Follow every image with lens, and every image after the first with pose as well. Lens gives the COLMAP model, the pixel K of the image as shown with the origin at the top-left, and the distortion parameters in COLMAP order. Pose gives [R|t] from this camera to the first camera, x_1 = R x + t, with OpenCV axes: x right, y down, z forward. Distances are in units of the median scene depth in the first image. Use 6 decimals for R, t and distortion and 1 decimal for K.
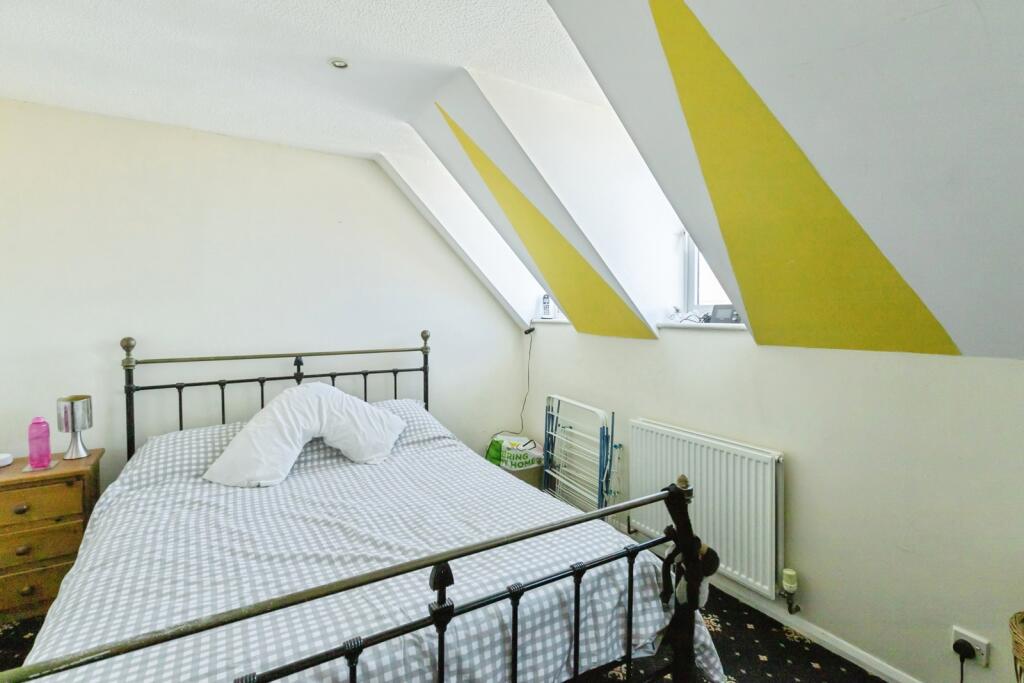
lens RADIAL K [[476.4, 0, 511.9], [0, 476.4, 333.7], [0, 0, 1]] dist [0.004575, 0.000354]
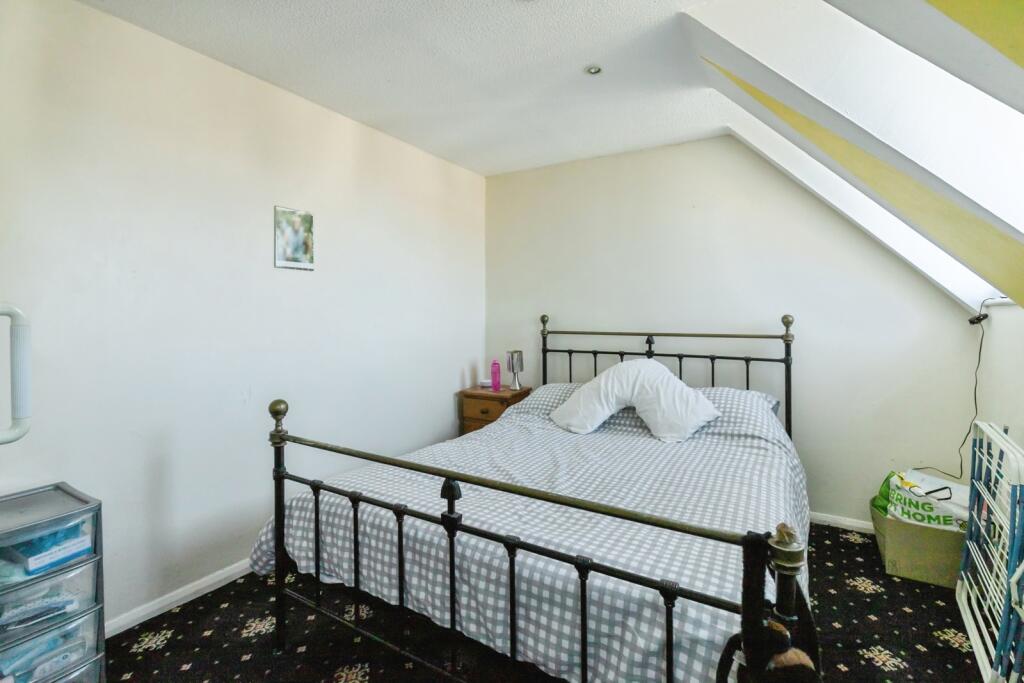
lens RADIAL K [[462.1, 0, 511.3], [0, 462.1, 320.8], [0, 0, 1]] dist [0.003951, 0.000161]
pose [[0.484022, 0.019730, -0.874833, 0.386891], [-0.040049, 0.999198, 0.000377, 0.029350], [0.874139, 0.034854, 0.484424, 0.225426]]
